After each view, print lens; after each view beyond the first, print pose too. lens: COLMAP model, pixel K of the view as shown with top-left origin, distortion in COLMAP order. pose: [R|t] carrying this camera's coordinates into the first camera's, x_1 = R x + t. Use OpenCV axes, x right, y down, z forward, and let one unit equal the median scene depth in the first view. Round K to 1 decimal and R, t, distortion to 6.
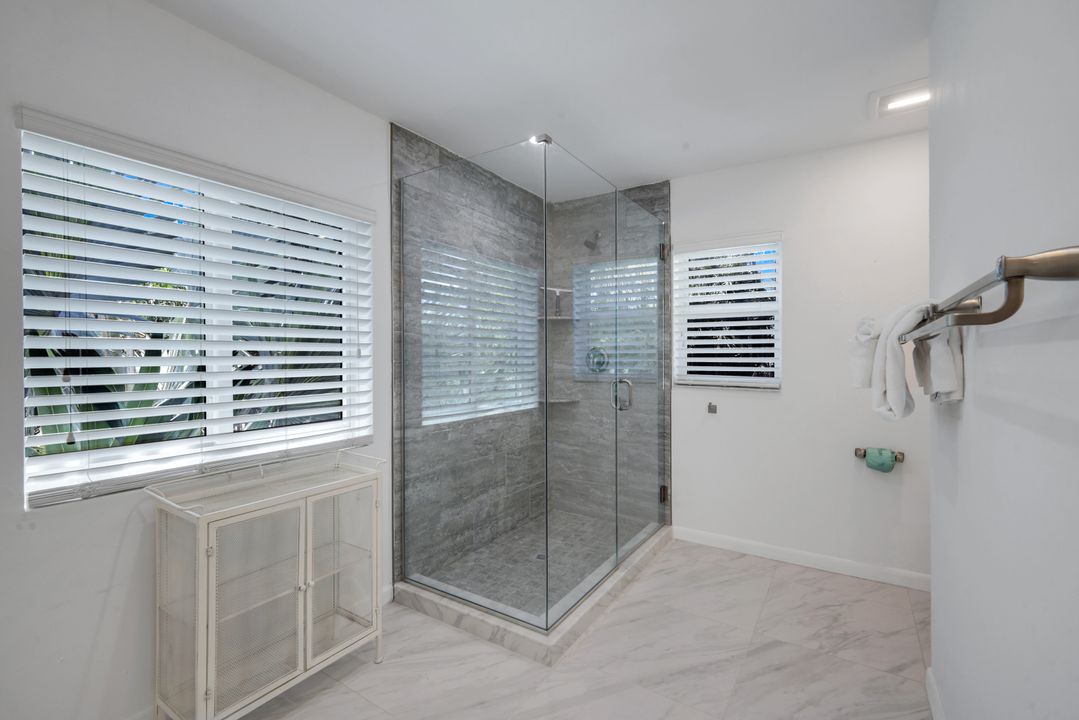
lens RADIAL K [[474.2, 0, 539.9], [0, 474.2, 367.0], [0, 0, 1]] dist [0.004466, -0.000707]
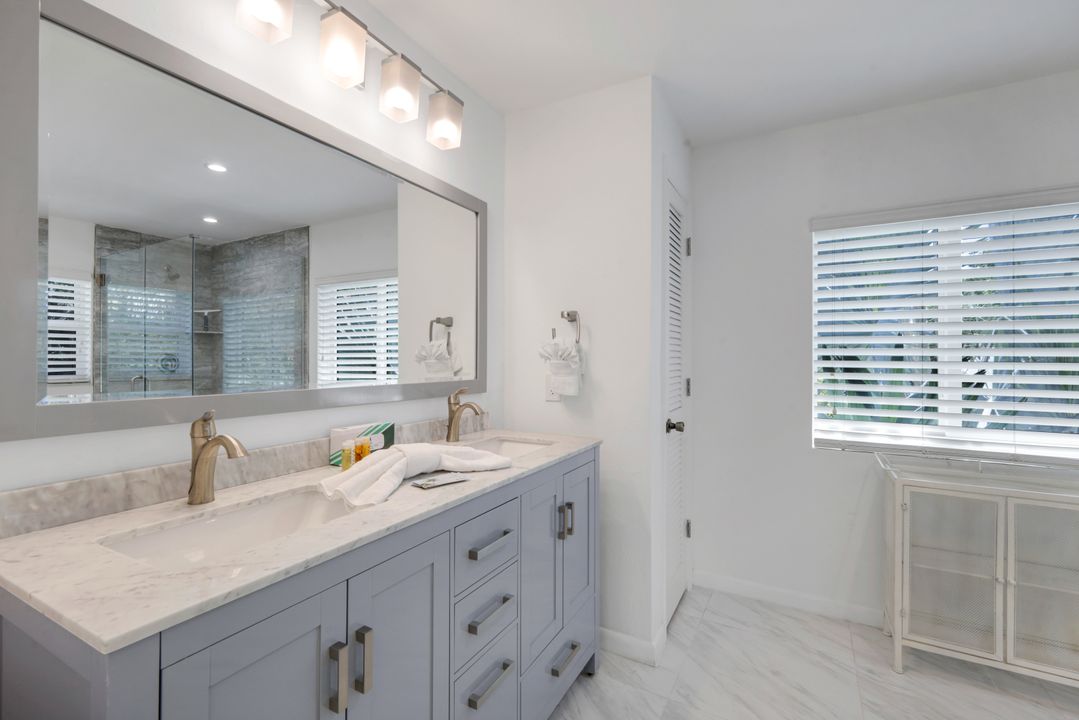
lens RADIAL K [[474.2, 0, 540.4], [0, 474.2, 356.4], [0, 0, 1]] dist [0.004466, -0.000707]
pose [[0.073012, 0.011969, -0.997259, 0.482874], [-0.024445, 0.999649, 0.010208, -0.024258], [0.997031, 0.023632, 0.073279, -0.120764]]
